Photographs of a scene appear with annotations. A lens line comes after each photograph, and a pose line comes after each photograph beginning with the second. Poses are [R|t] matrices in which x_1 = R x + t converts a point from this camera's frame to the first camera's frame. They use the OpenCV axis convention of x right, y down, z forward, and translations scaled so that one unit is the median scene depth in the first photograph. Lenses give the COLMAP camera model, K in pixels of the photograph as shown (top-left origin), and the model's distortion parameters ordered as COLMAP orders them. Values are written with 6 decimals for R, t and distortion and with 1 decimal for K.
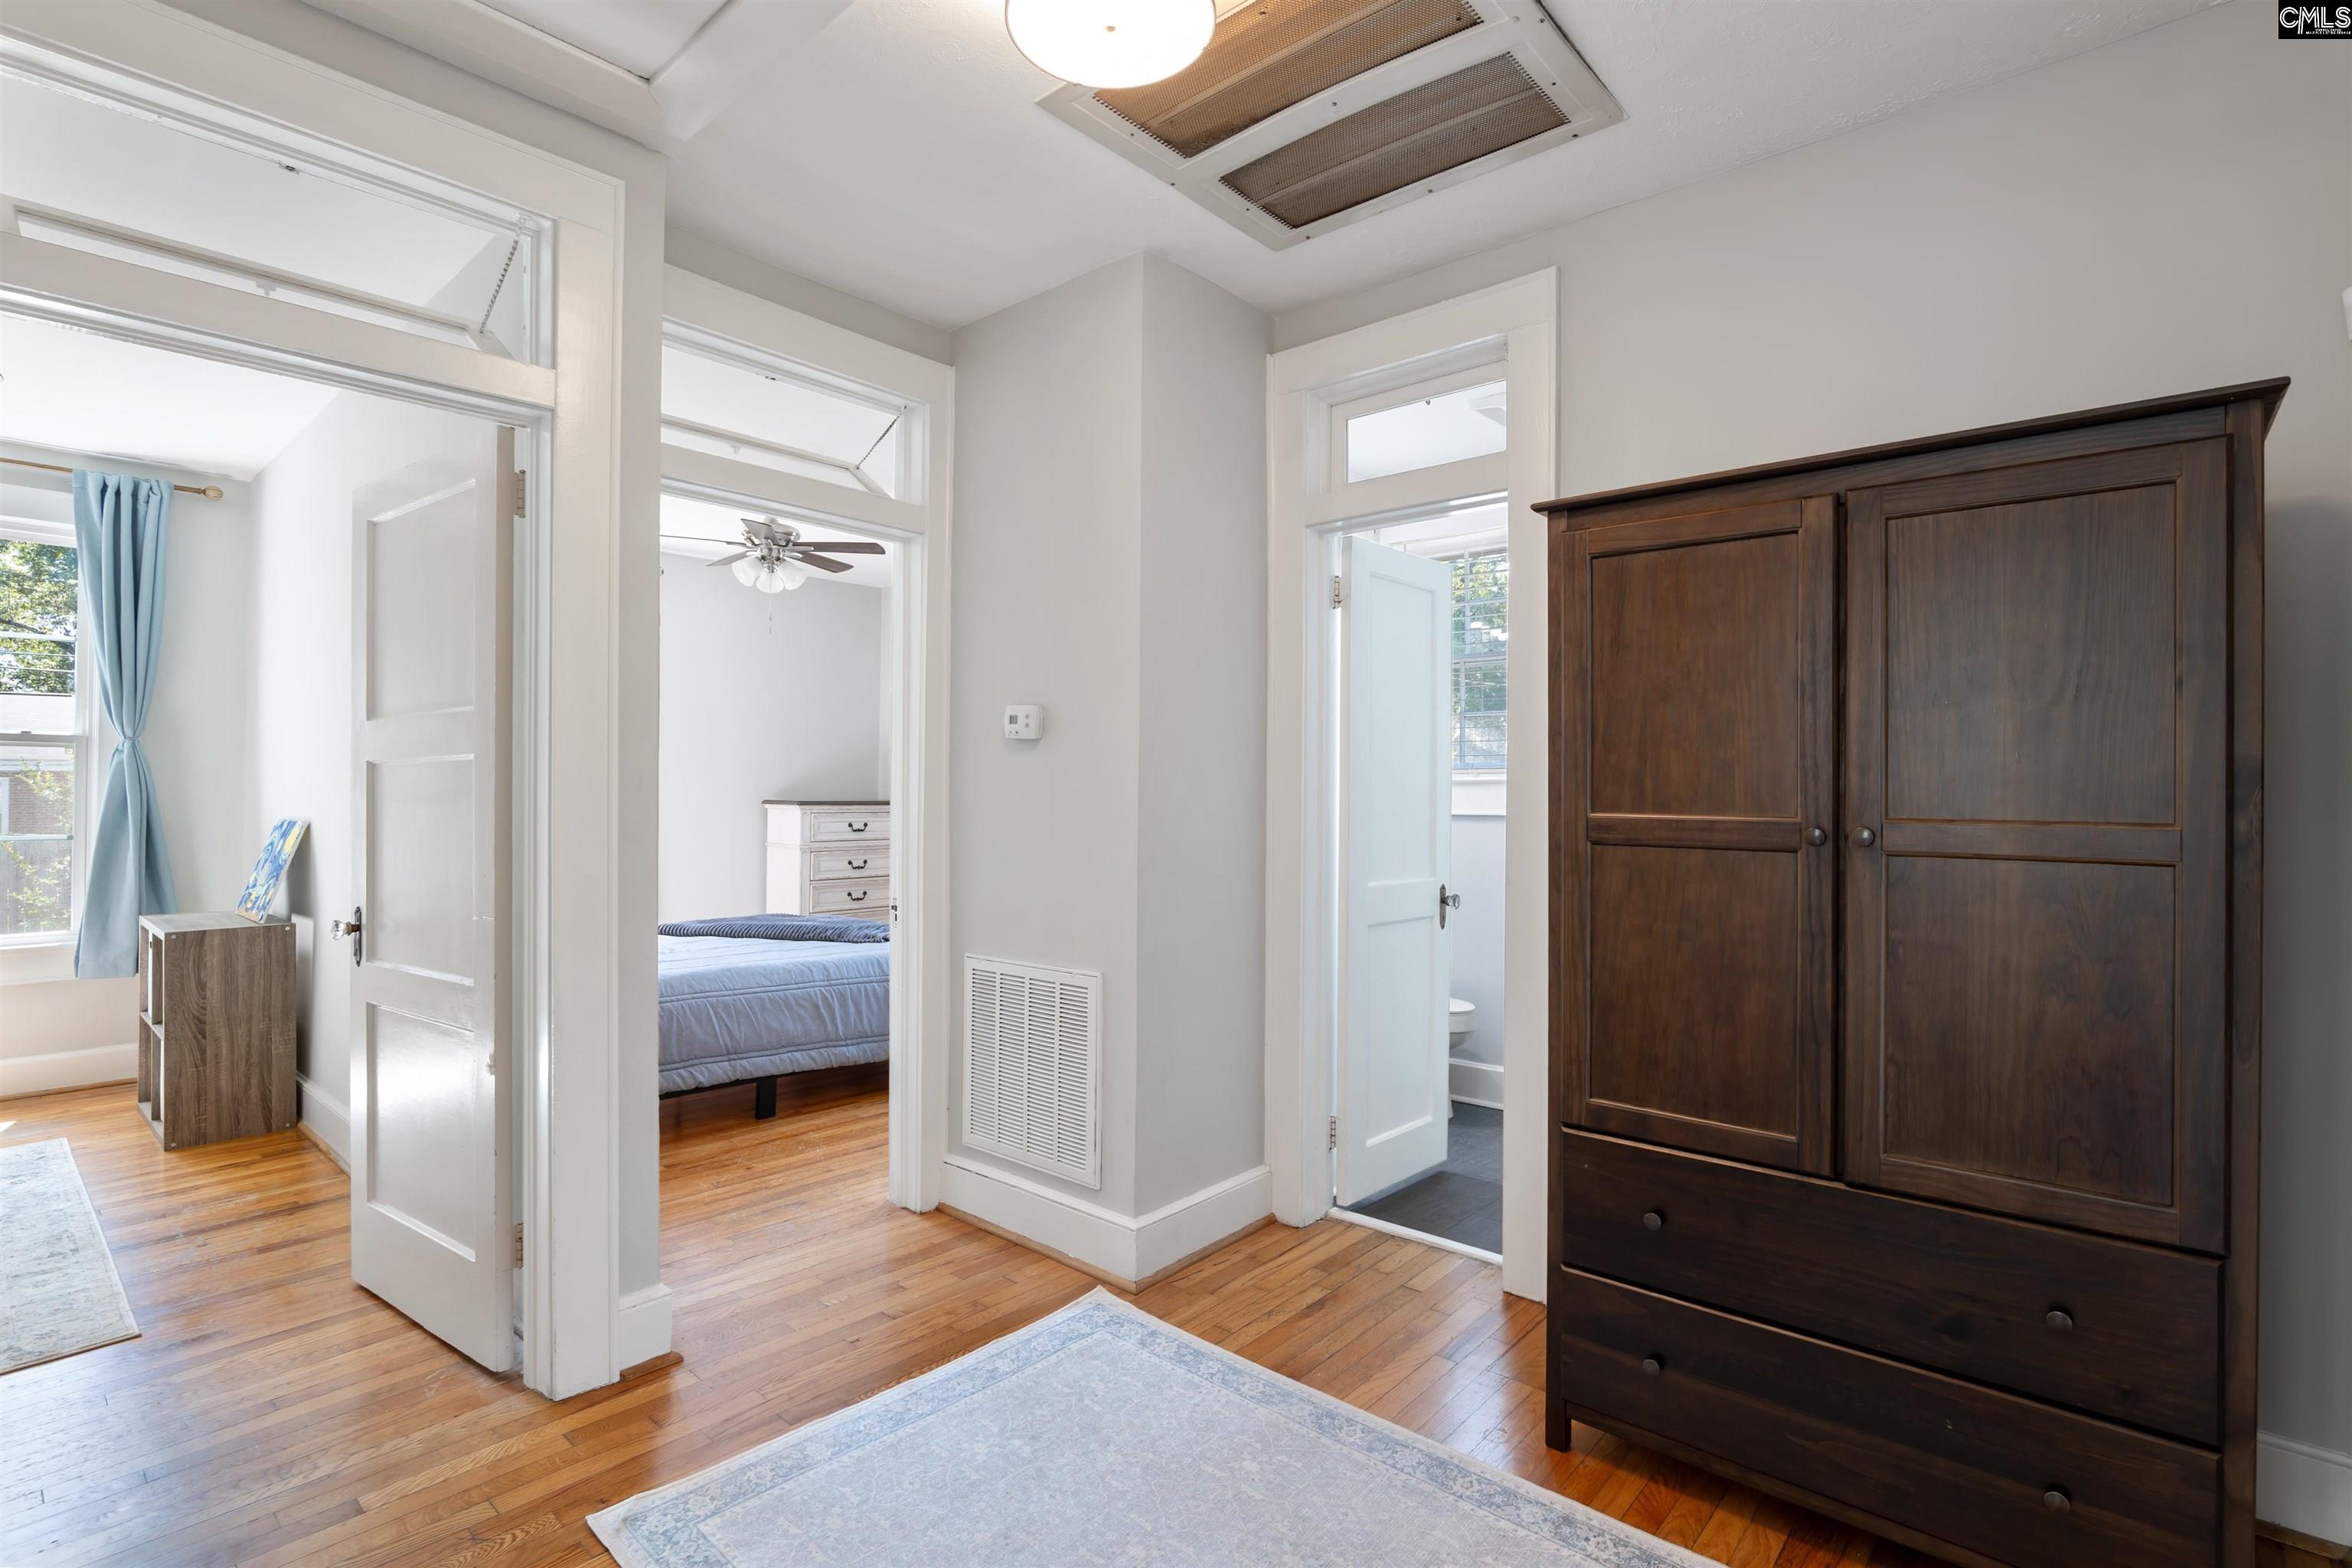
lens RADIAL K [[1100.5, 0, 1166.1], [0, 1100.5, 789.5], [0, 0, 1]] dist [-0.021734, 0.006476]
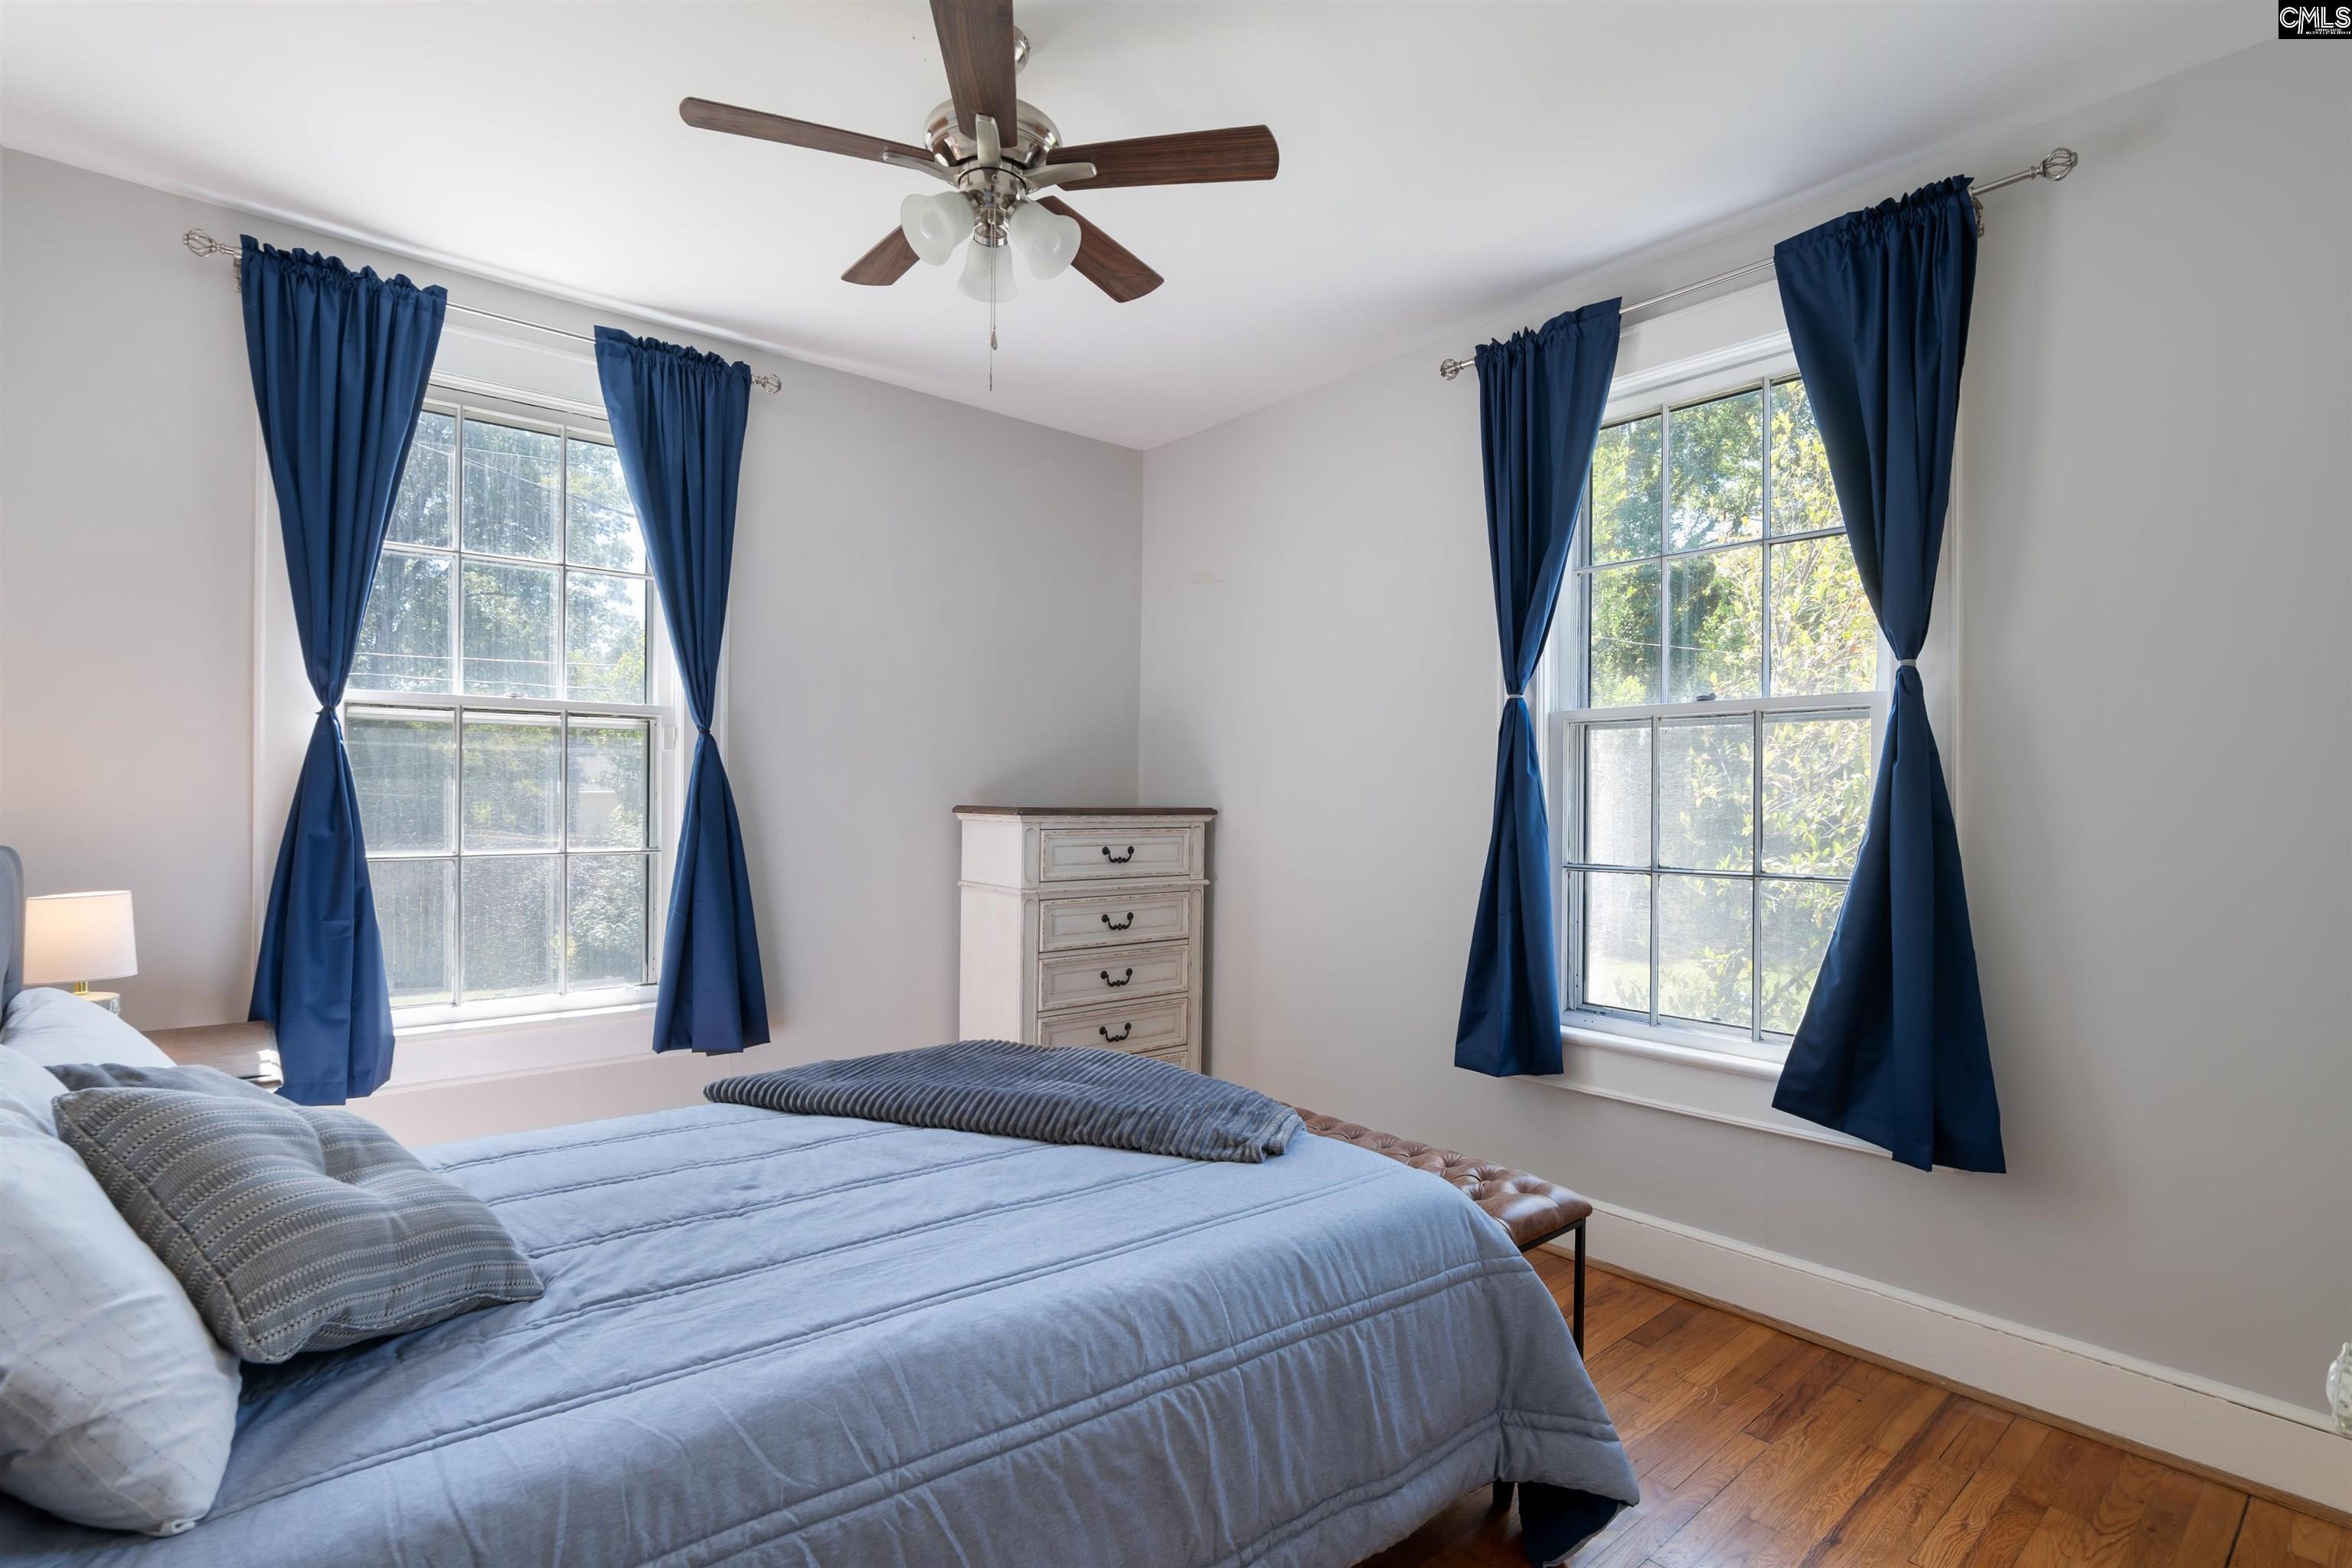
lens RADIAL K [[1100.5, 0, 1166.1], [0, 1100.5, 789.5], [0, 0, 1]] dist [-0.021734, 0.006476]
pose [[0.989761, -0.001671, -0.142725, -0.288621], [0.000381, 0.999959, -0.009068, 0.010322], [0.142734, 0.008921, 0.989721, 0.734969]]
